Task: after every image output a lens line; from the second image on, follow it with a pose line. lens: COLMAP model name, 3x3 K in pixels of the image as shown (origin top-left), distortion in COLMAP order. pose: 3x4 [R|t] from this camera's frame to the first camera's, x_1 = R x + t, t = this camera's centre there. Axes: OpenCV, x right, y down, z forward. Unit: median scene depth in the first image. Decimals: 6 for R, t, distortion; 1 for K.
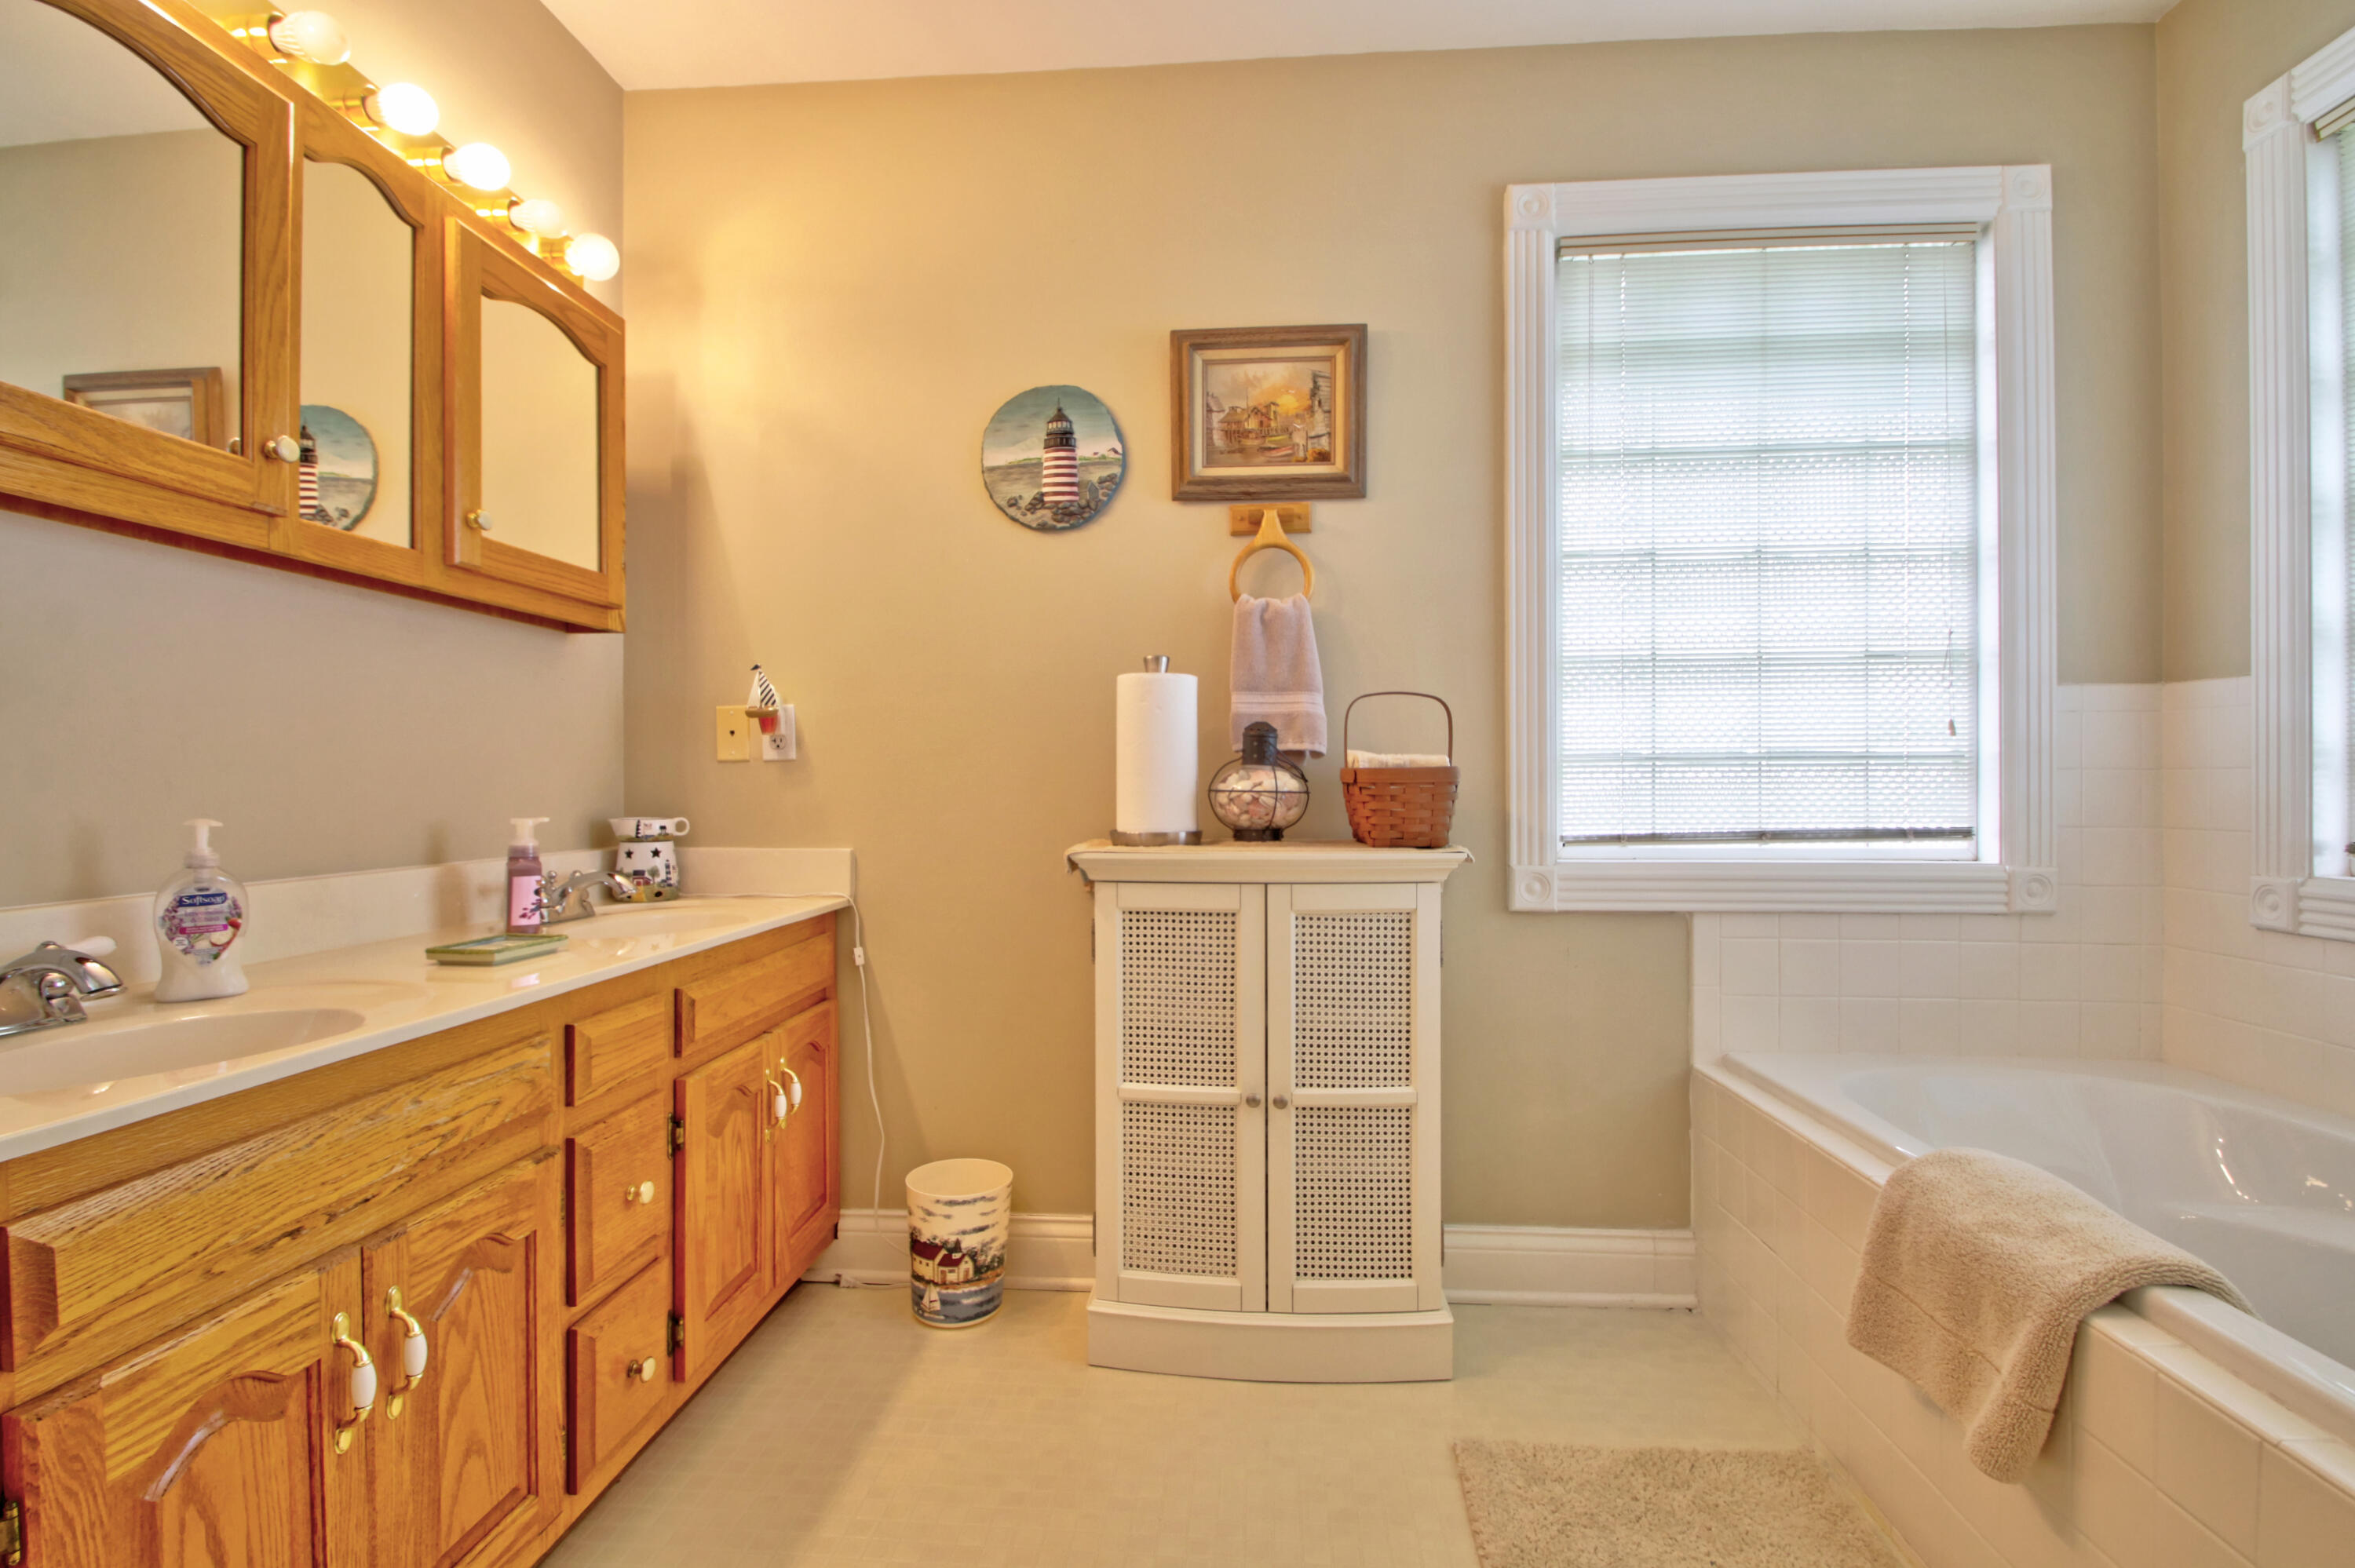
lens RADIAL K [[1091.1, 0, 1172.1], [0, 1091.1, 790.3], [0, 0, 1]] dist [0.012455, -0.011369]
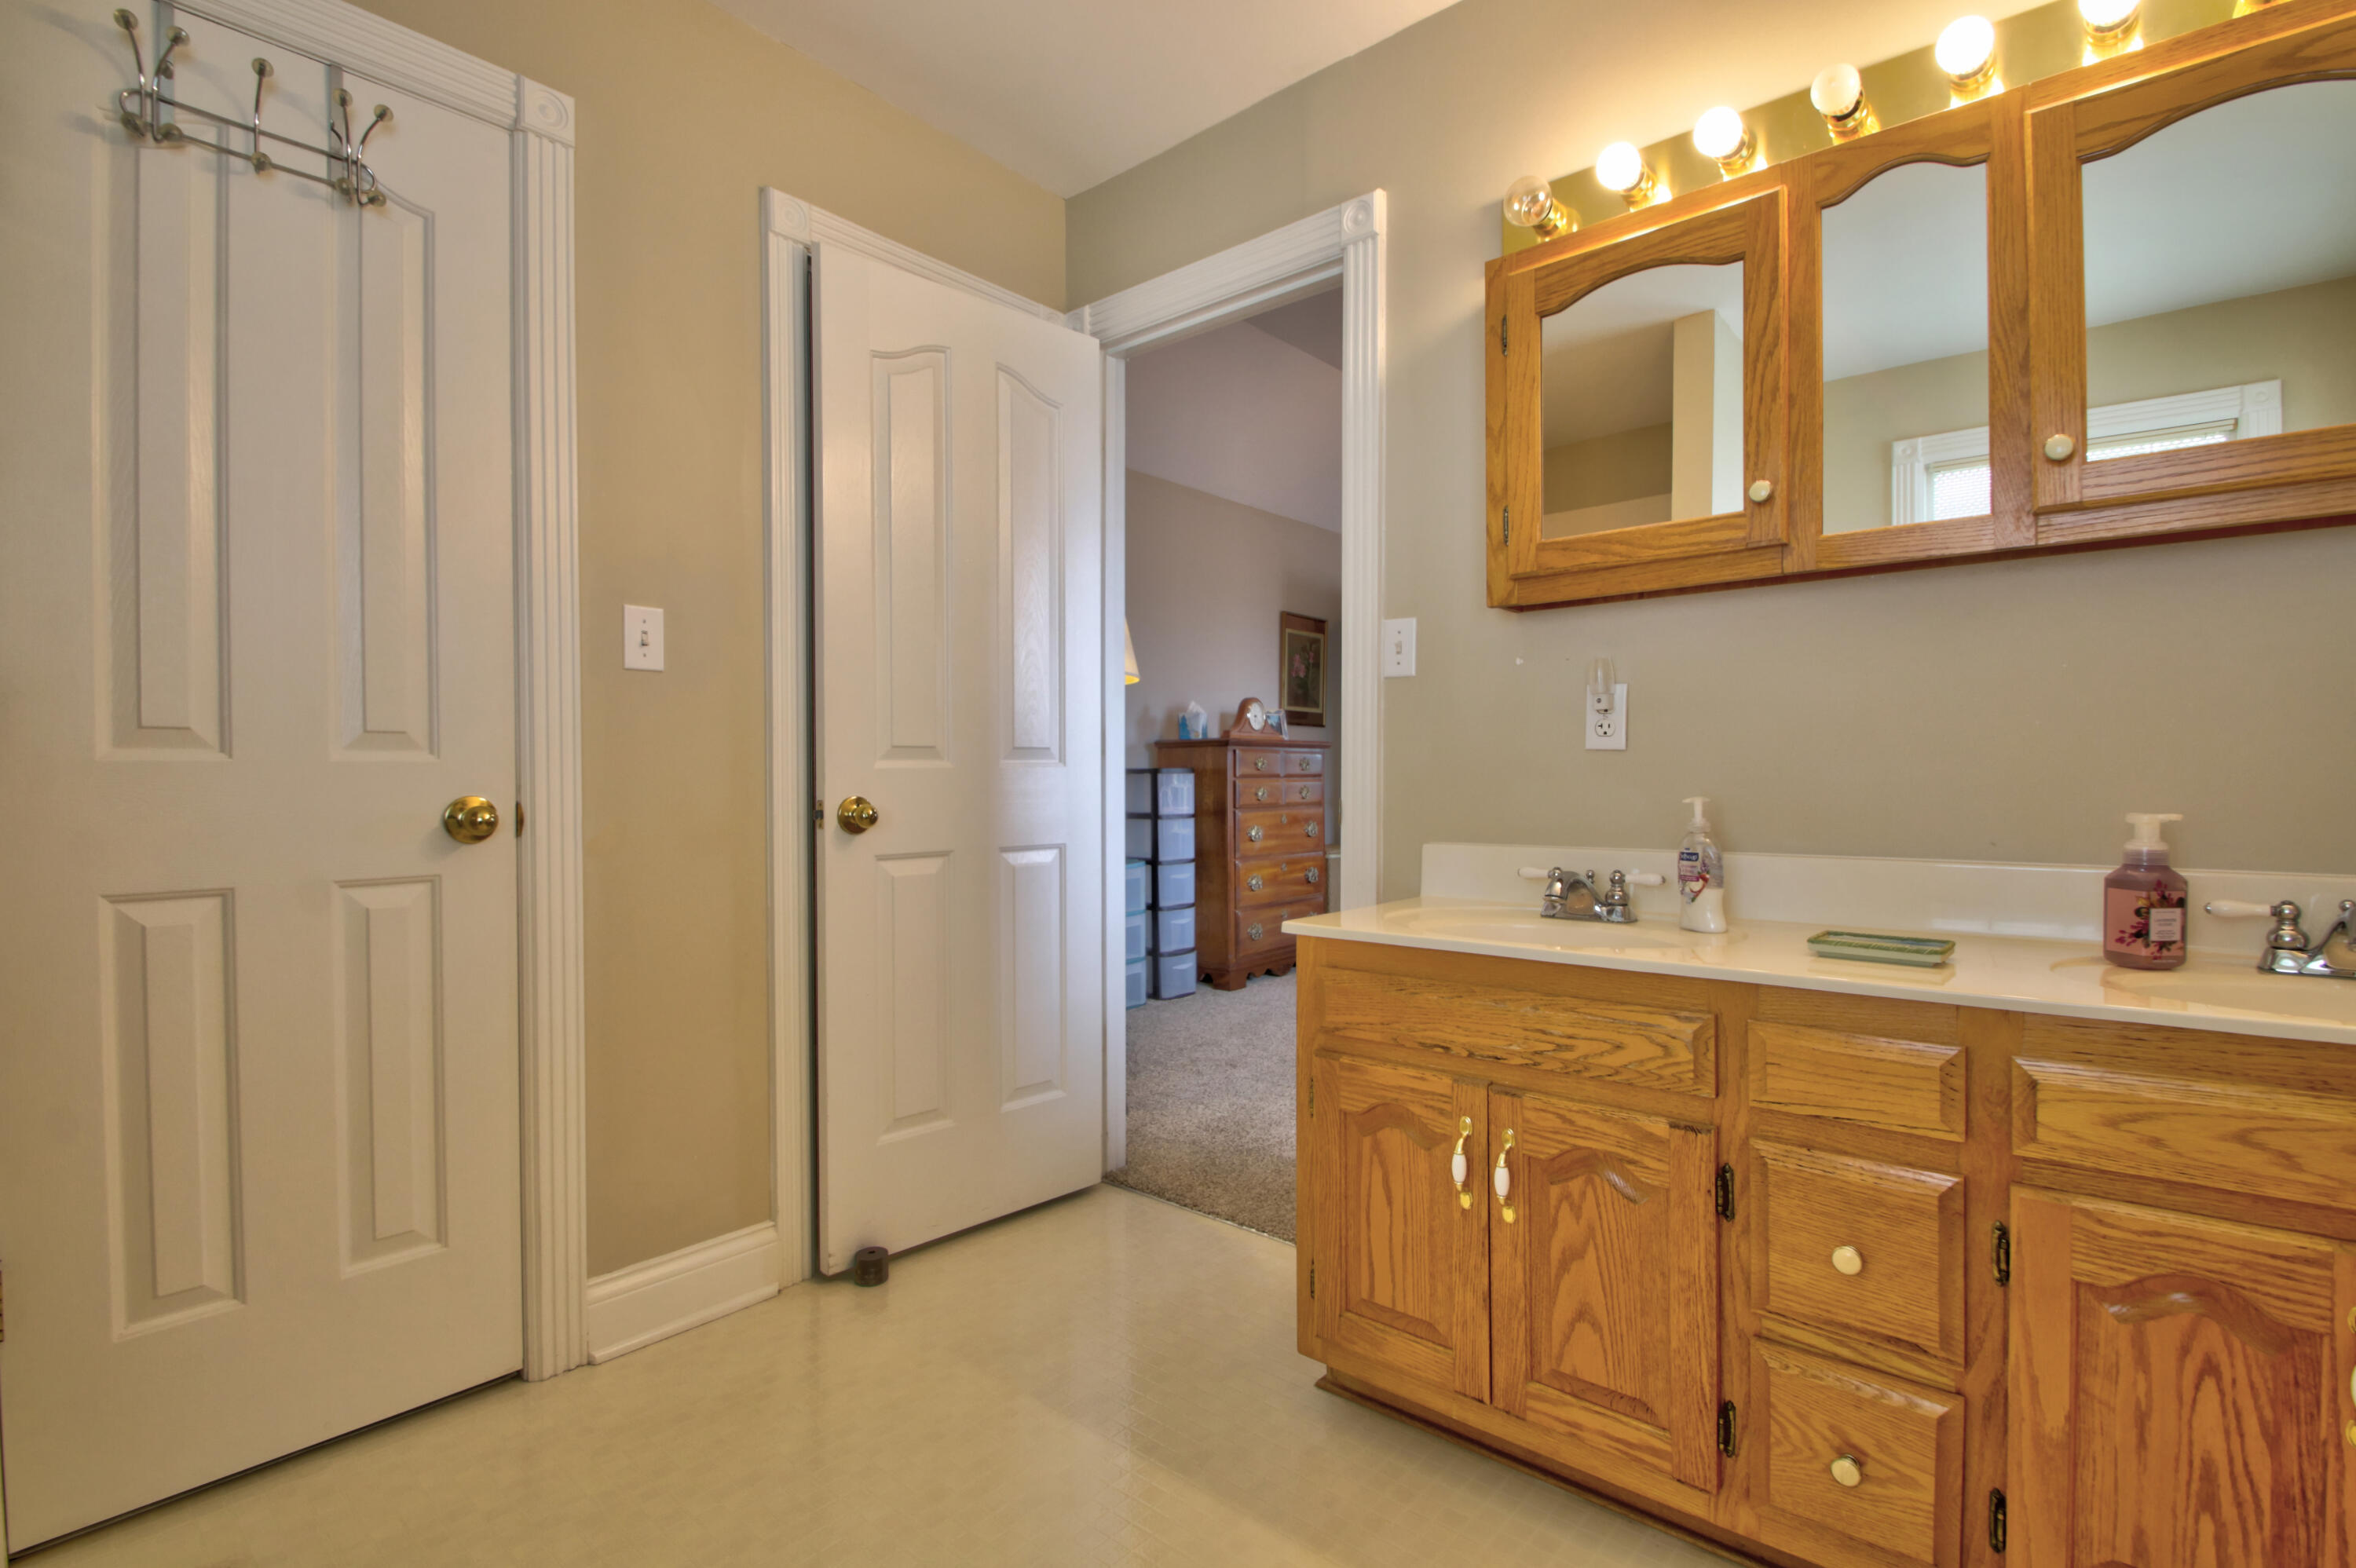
lens RADIAL K [[1091.6, 0, 1172.6], [0, 1091.6, 790.3], [0, 0, 1]] dist [0.012455, -0.011369]
pose [[-0.587935, 0.014384, -0.808780, 0.577579], [-0.000467, 0.999836, 0.018122, -0.006122], [0.808908, 0.011032, -0.587832, 1.263907]]
